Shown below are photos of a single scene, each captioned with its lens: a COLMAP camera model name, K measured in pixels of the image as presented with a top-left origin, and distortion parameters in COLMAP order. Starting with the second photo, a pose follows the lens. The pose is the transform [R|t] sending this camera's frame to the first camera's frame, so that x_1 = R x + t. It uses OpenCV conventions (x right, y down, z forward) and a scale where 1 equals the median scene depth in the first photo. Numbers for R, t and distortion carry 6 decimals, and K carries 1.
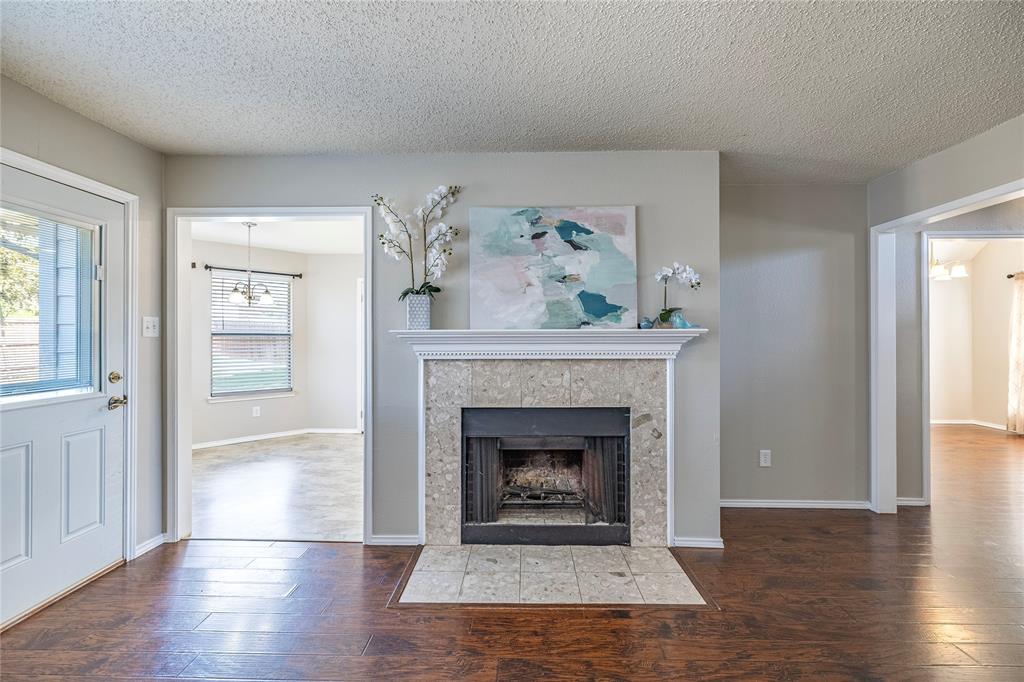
lens RADIAL K [[434.6, 0, 514.8], [0, 434.6, 333.6], [0, 0, 1]] dist [0.002875, -0.000798]
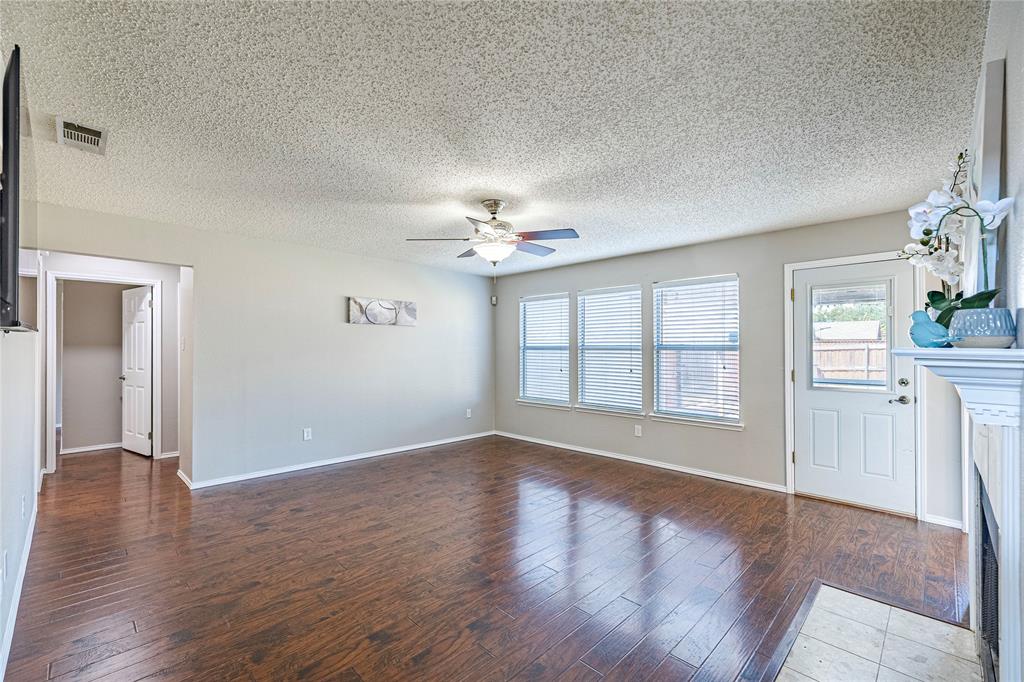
lens RADIAL K [[434.6, 0, 497.8], [0, 434.6, 347.2], [0, 0, 1]] dist [0.002875, -0.000798]
pose [[-0.704520, -0.001802, -0.709682, 0.941311], [0.003633, 0.999975, -0.006146, -0.009574], [0.709675, -0.006908, -0.704496, 0.969232]]
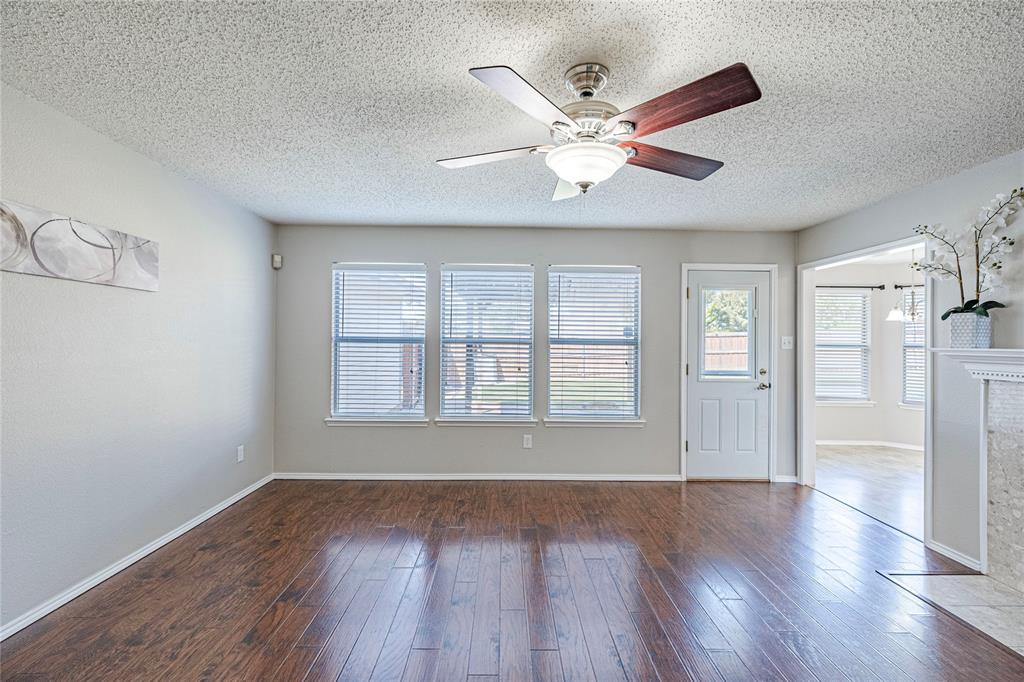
lens RADIAL K [[434.6, 0, 504.9], [0, 434.6, 339.2], [0, 0, 1]] dist [0.002875, -0.000798]
pose [[0.027839, -0.000386, -0.999612, 0.730316], [-0.004799, 0.999988, -0.000519, -0.022999], [0.999601, 0.004812, 0.027837, -0.080048]]
